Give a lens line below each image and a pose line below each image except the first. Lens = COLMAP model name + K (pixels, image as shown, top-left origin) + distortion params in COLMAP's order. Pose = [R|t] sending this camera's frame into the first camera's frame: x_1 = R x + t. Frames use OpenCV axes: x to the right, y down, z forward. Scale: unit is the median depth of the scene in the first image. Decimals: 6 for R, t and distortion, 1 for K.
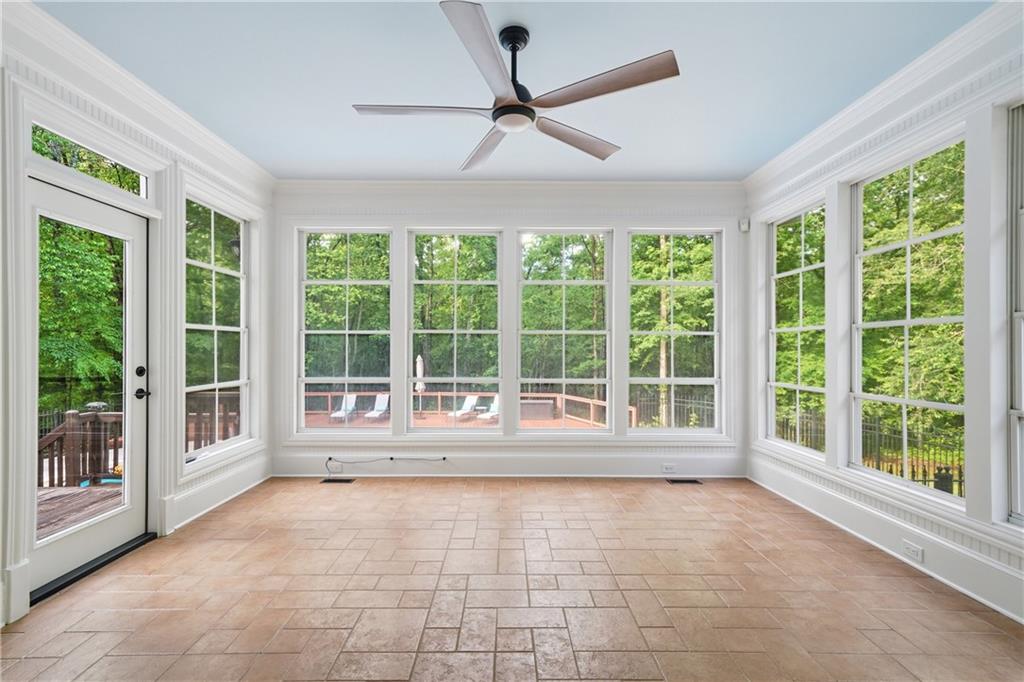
lens RADIAL K [[470.4, 0, 508.5], [0, 470.4, 347.1], [0, 0, 1]] dist [-0.002156, -0.000128]
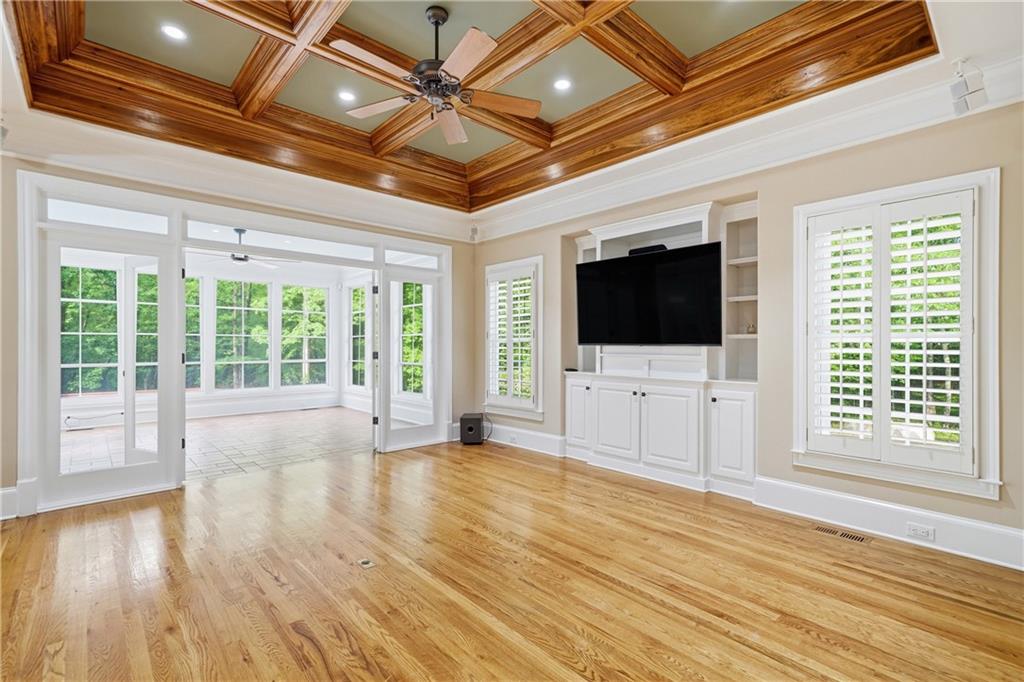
lens RADIAL K [[470.4, 0, 507.0], [0, 470.4, 344.7], [0, 0, 1]] dist [-0.002156, -0.000128]
pose [[0.752435, 0.003002, 0.658659, -0.054157], [-0.004416, 0.999990, 0.000487, -0.000306], [-0.658651, -0.003275, 0.752441, -0.181704]]
